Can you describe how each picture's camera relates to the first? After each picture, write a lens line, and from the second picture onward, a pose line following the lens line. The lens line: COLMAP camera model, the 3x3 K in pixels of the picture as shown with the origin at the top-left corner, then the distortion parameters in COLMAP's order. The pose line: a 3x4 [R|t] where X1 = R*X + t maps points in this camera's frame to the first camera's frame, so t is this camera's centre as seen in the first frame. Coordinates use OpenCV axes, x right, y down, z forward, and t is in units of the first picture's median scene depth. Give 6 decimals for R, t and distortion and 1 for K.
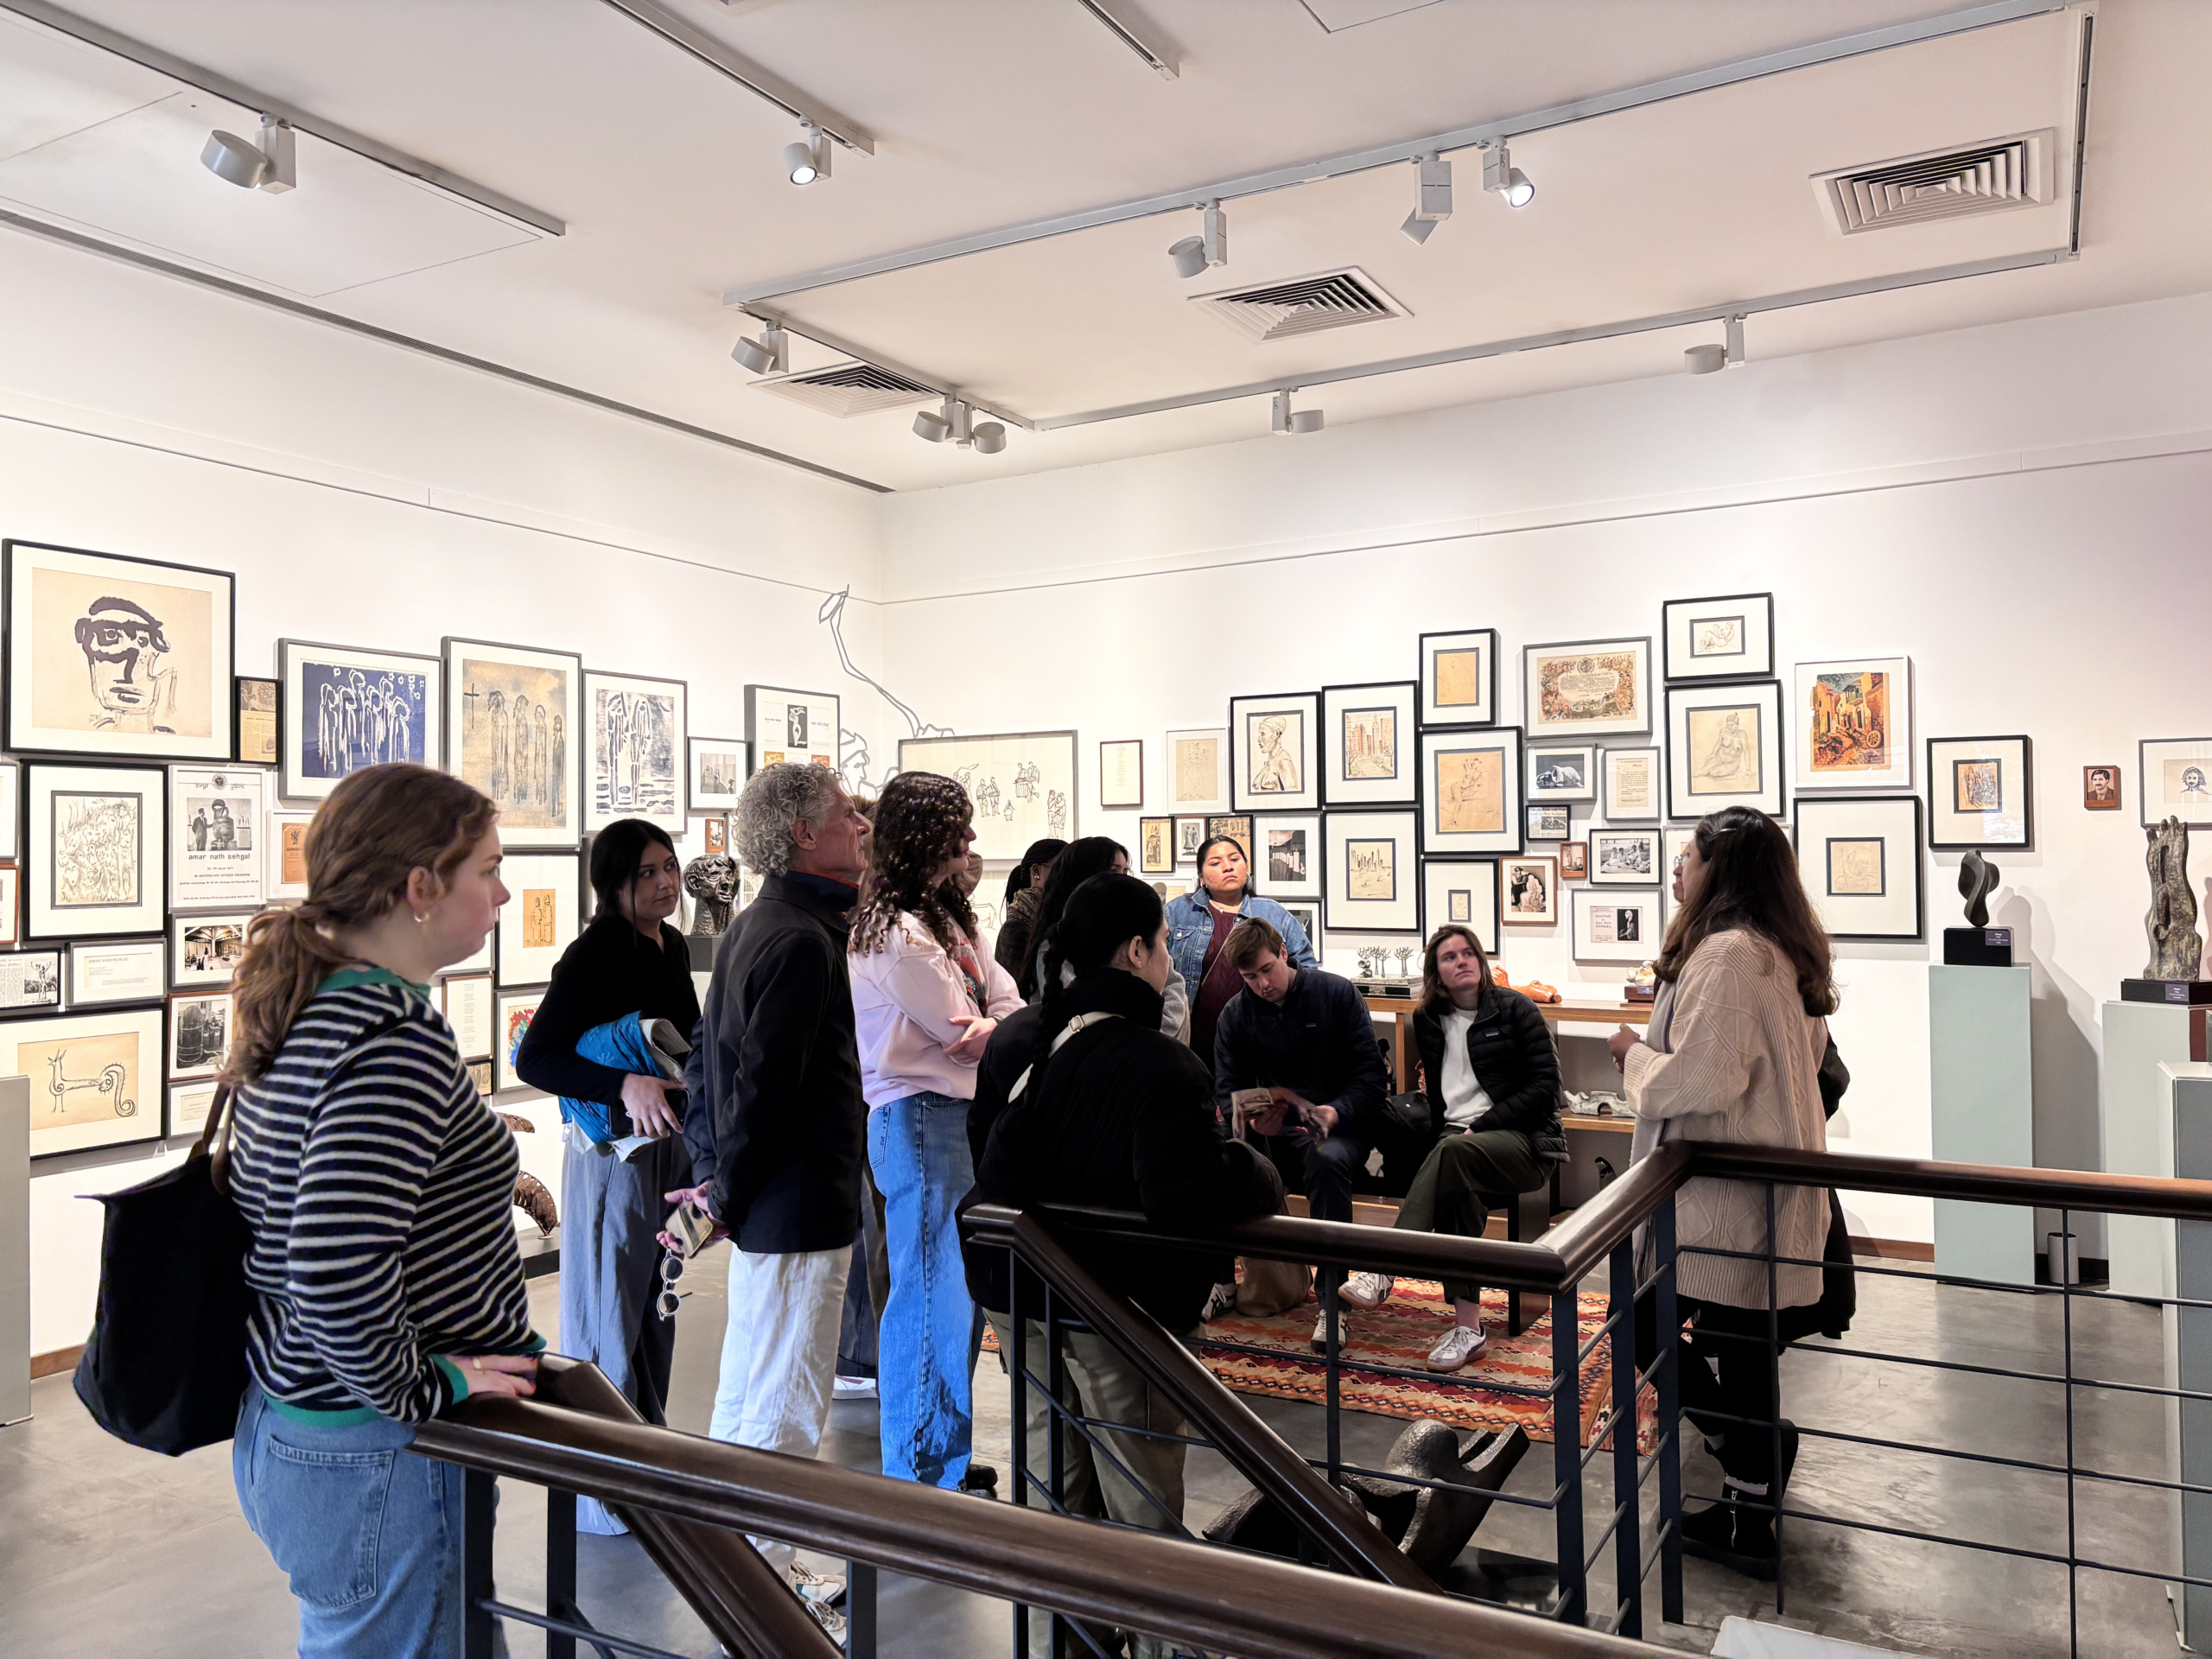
lens RADIAL K [[1666.5, 0, 1072.8], [0, 1666.5, 823.9], [0, 0, 1]] dist [0.072366, -0.088804]
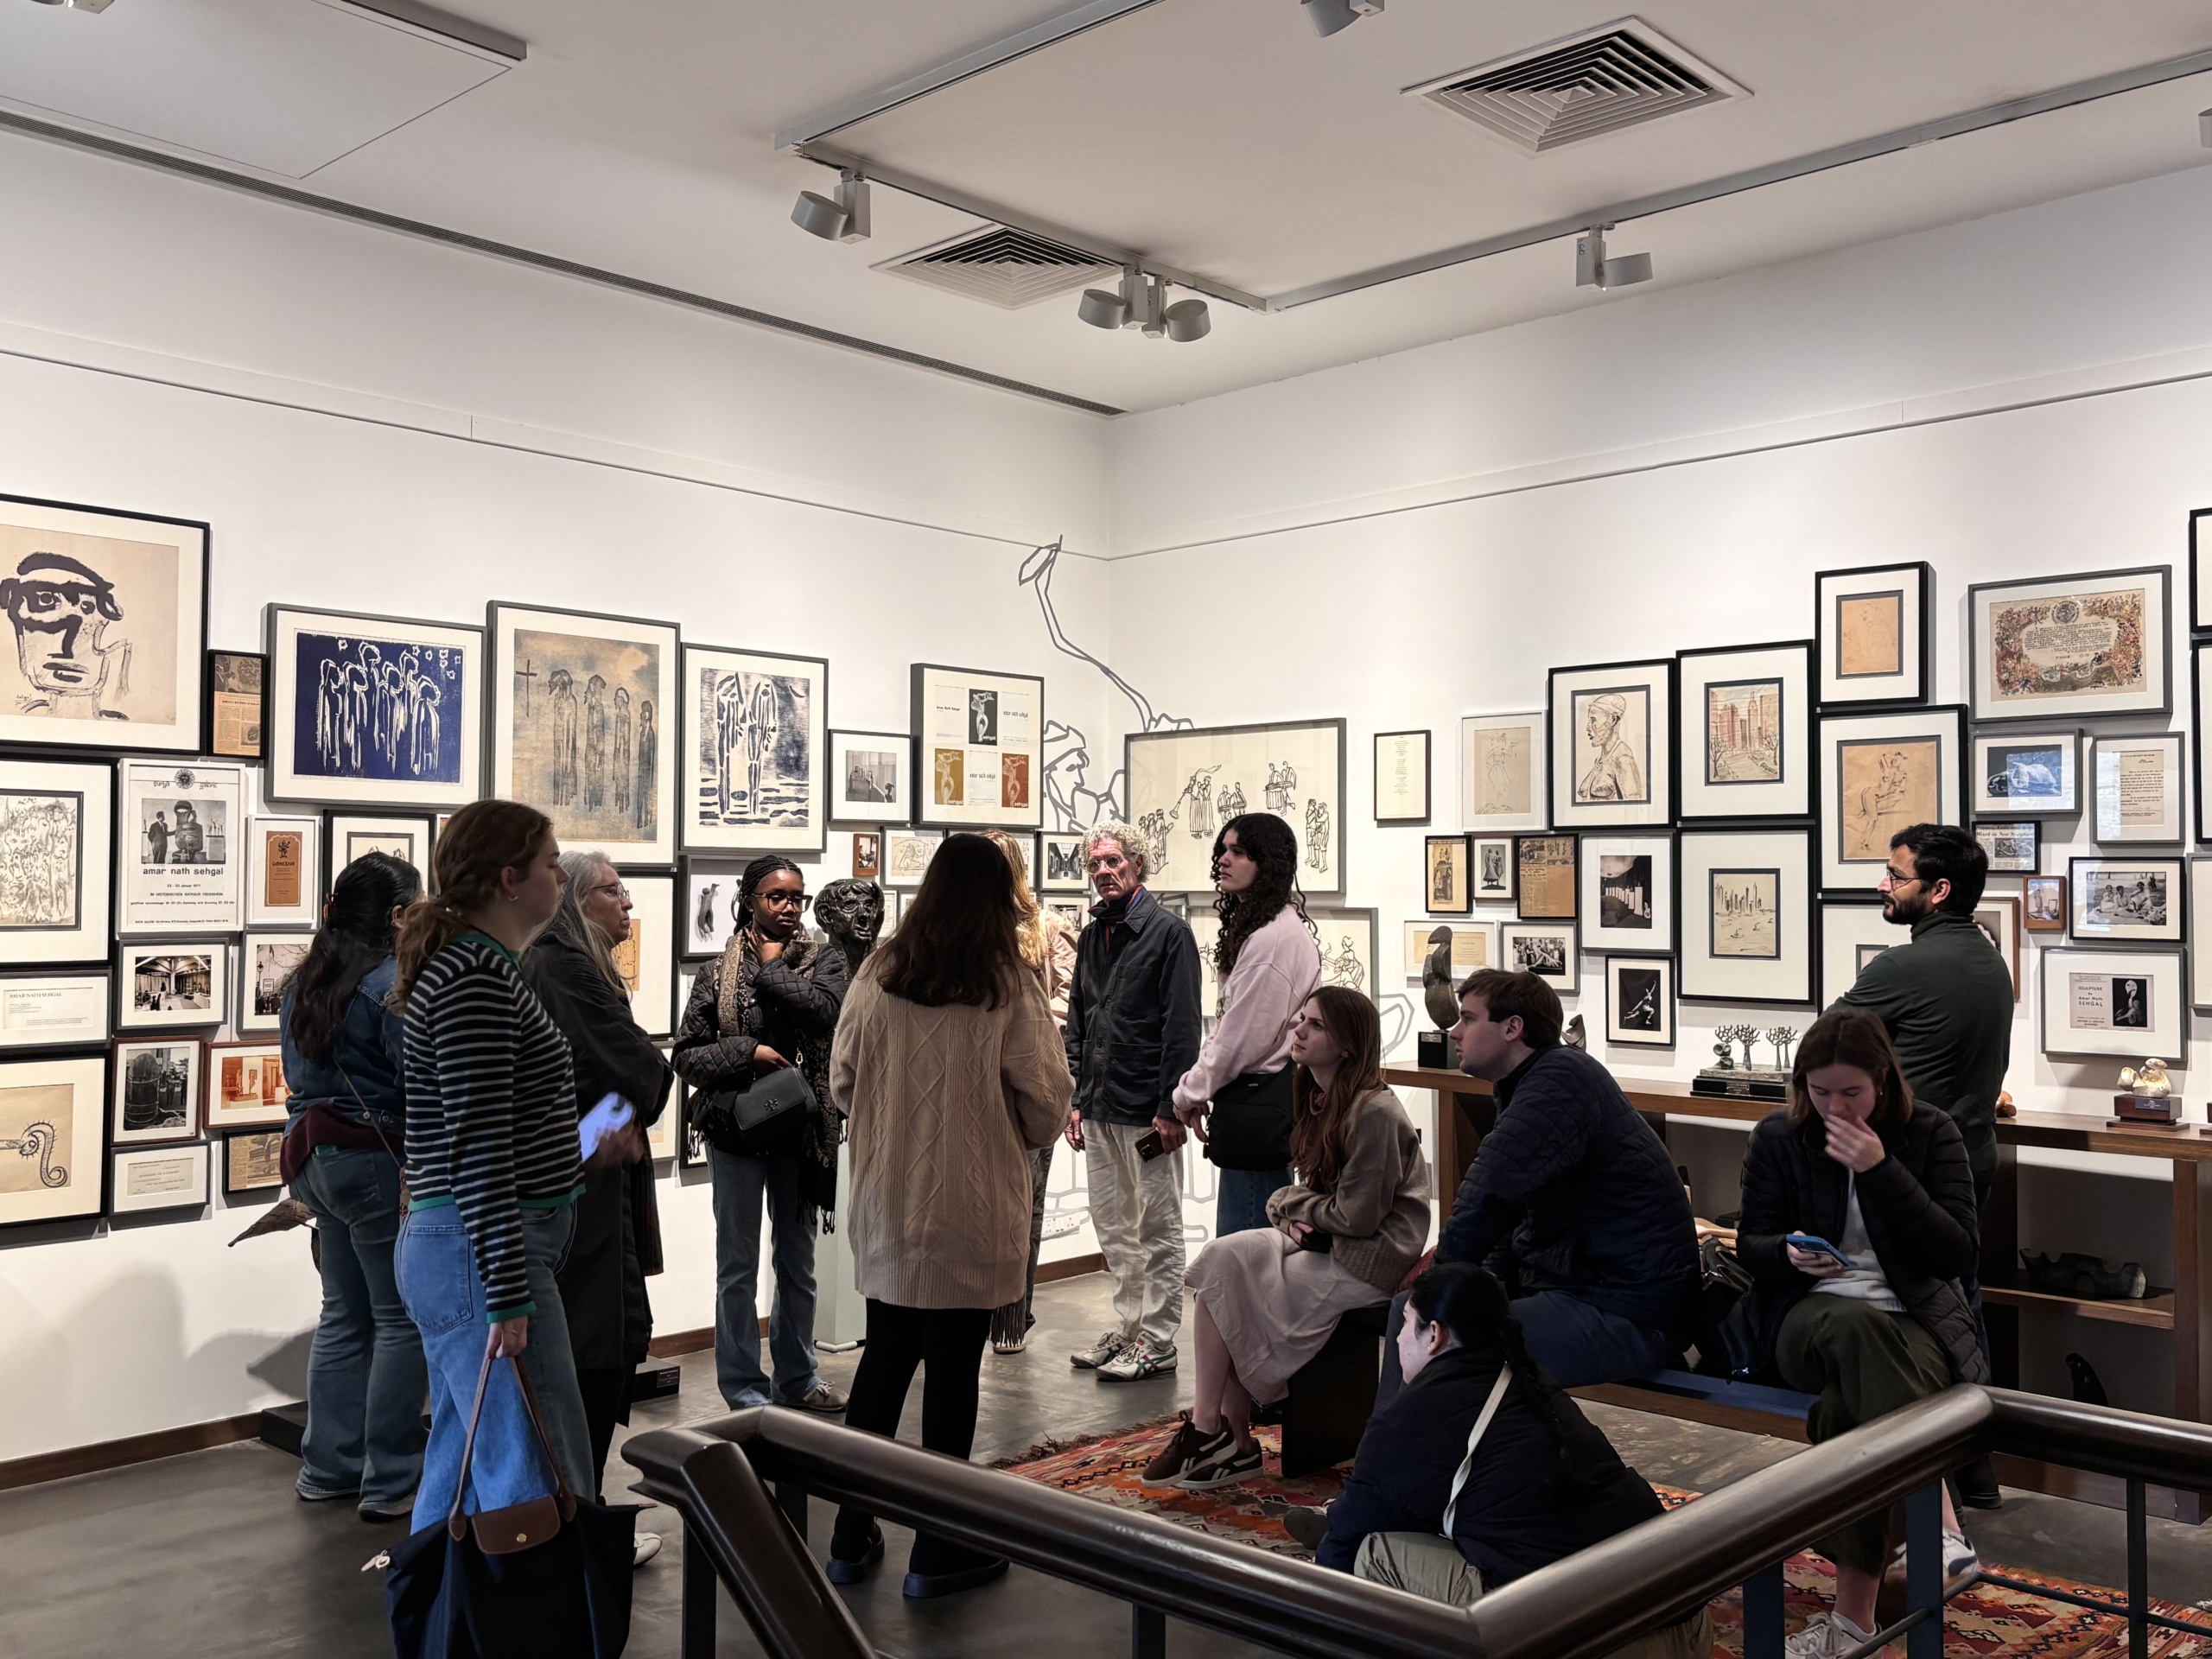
lens RADIAL K [[1968.4, 0, 1080.4], [0, 1968.4, 834.0], [0, 0, 1]] dist [0.032146, -0.050001]
pose [[0.970842, 0.007071, -0.239616, 0.113645], [-0.009603, 0.999910, -0.009399, 0.004994], [0.239528, 0.011426, 0.970822, 0.141592]]
